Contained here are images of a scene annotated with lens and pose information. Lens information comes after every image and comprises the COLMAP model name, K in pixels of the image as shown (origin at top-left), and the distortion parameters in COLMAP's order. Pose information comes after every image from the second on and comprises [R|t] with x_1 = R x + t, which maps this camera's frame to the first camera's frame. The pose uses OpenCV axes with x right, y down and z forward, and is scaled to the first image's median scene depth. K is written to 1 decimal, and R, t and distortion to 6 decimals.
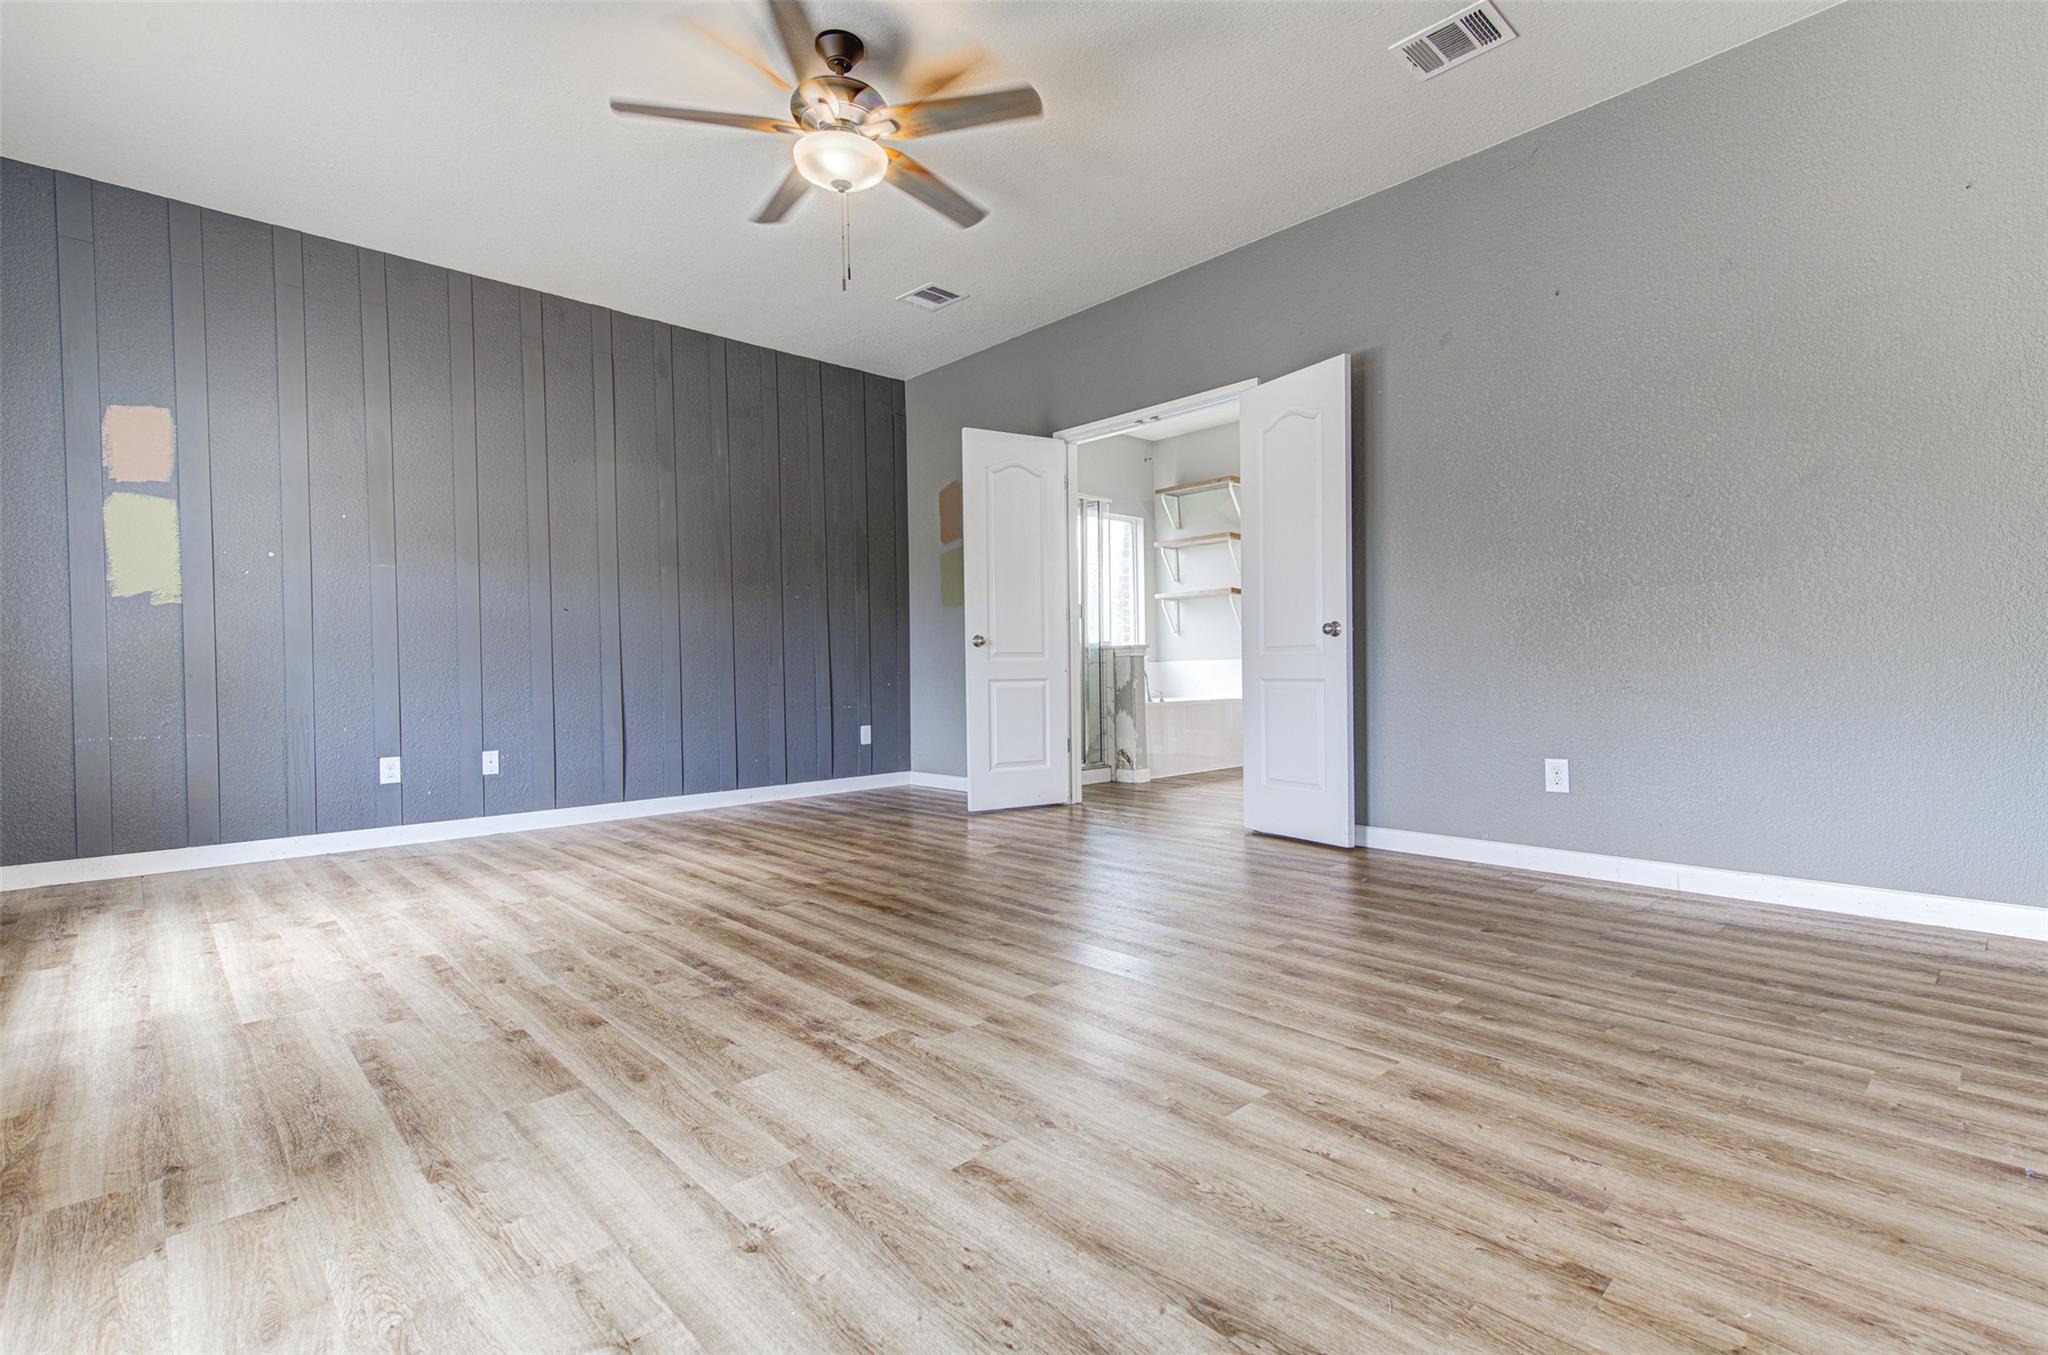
lens RADIAL K [[929.1, 0, 1033.3], [0, 929.1, 666.9], [0, 0, 1]] dist [0.011395, -0.001871]
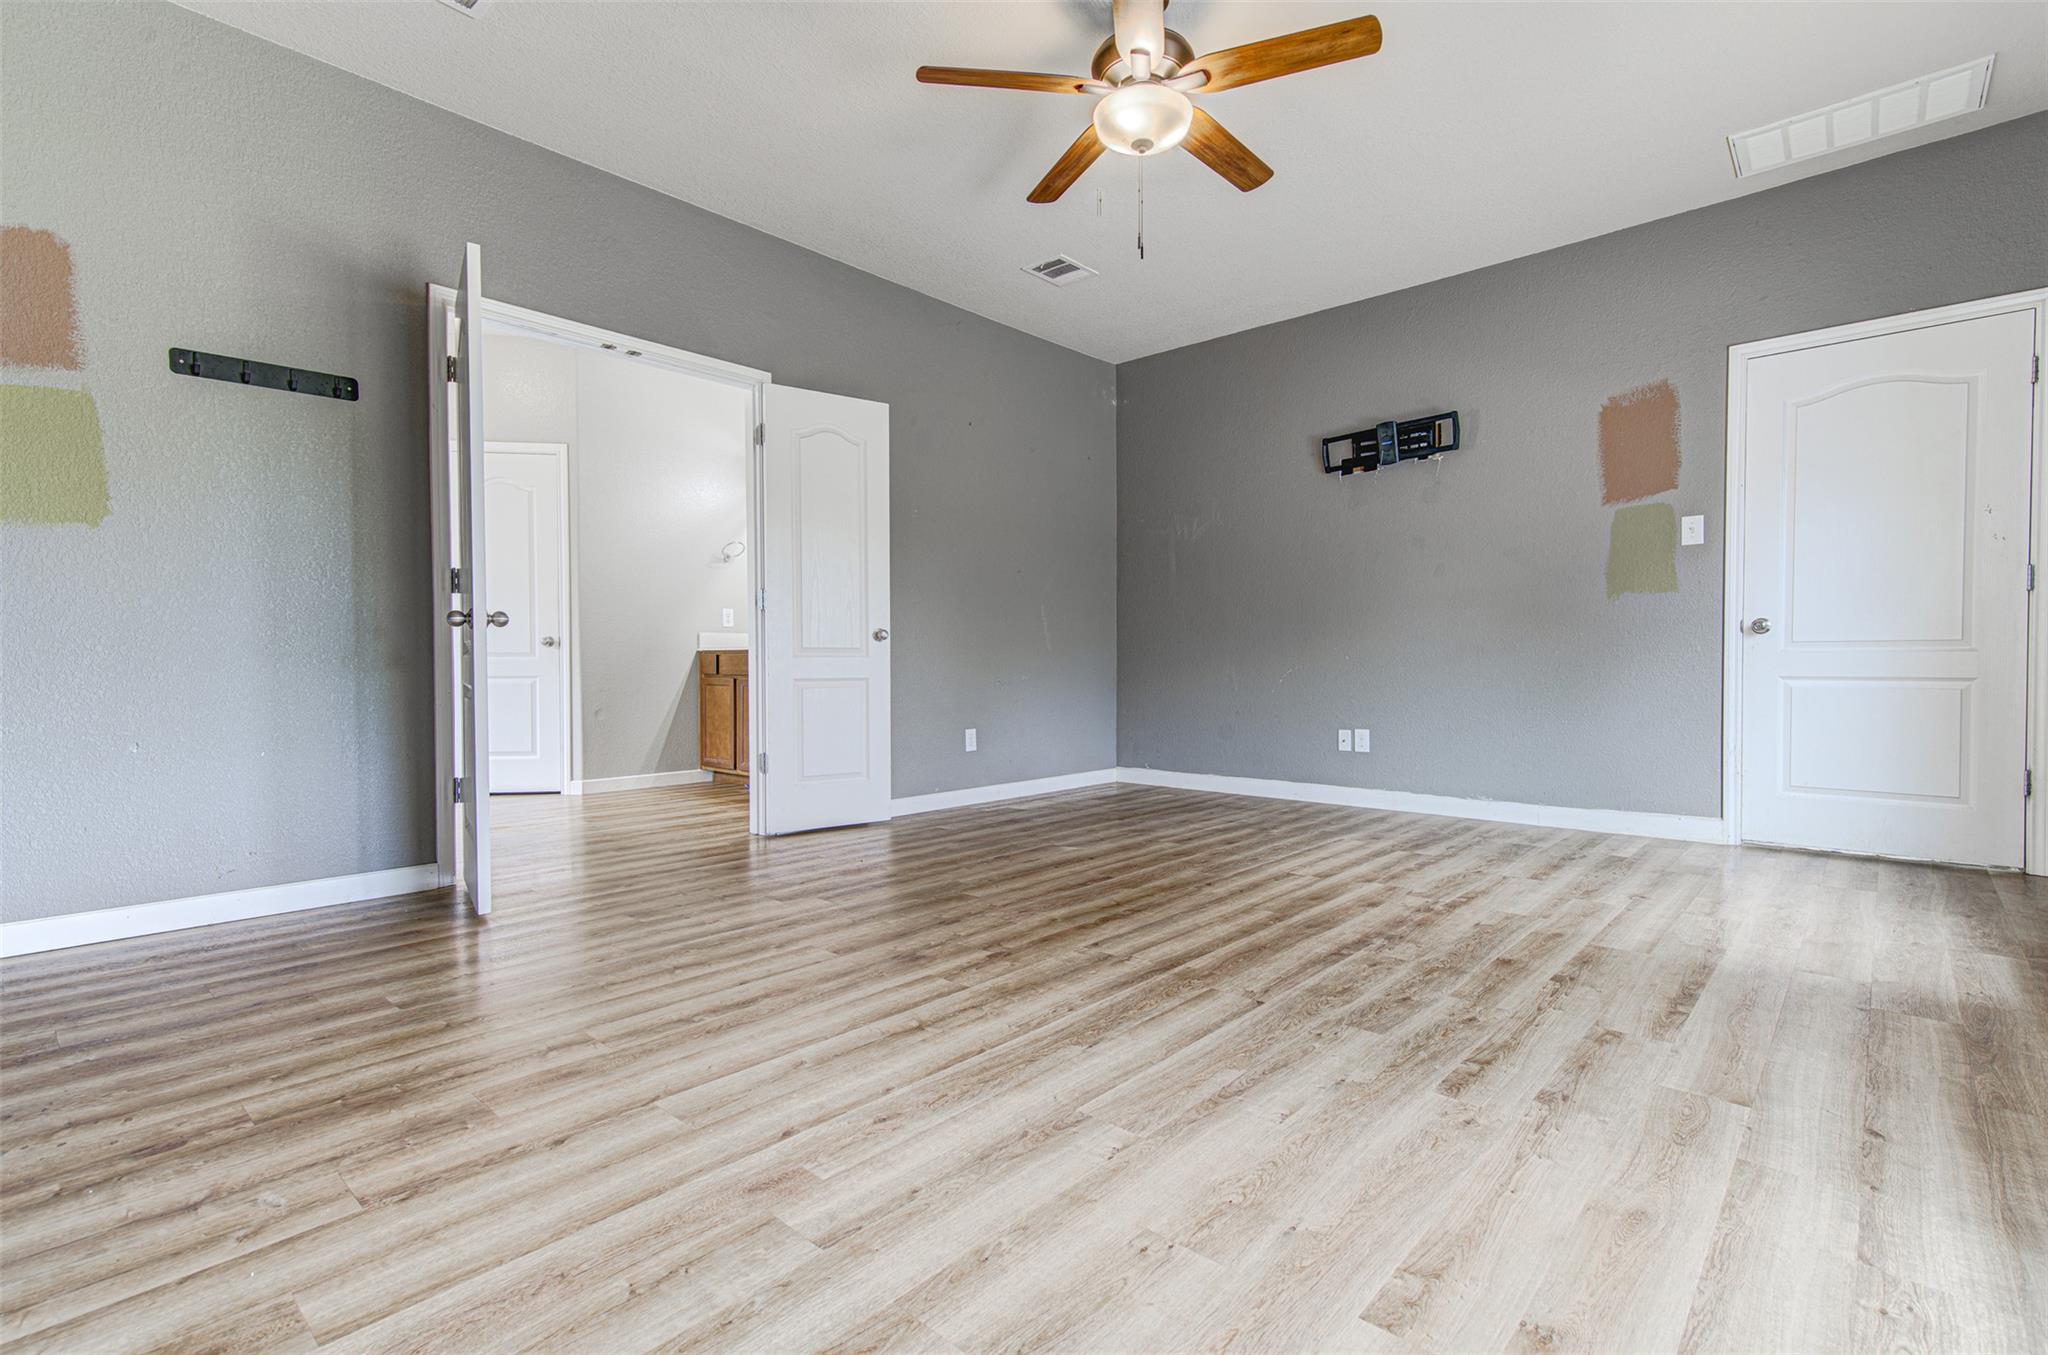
lens RADIAL K [[929.1, 0, 1029.7], [0, 929.1, 674.5], [0, 0, 1]] dist [0.011395, -0.001871]
pose [[-0.060879, 0.002704, 0.998141, -1.351886], [0.003202, 0.999992, -0.002513, 0.018249], [-0.998140, 0.003043, -0.060887, 1.403208]]
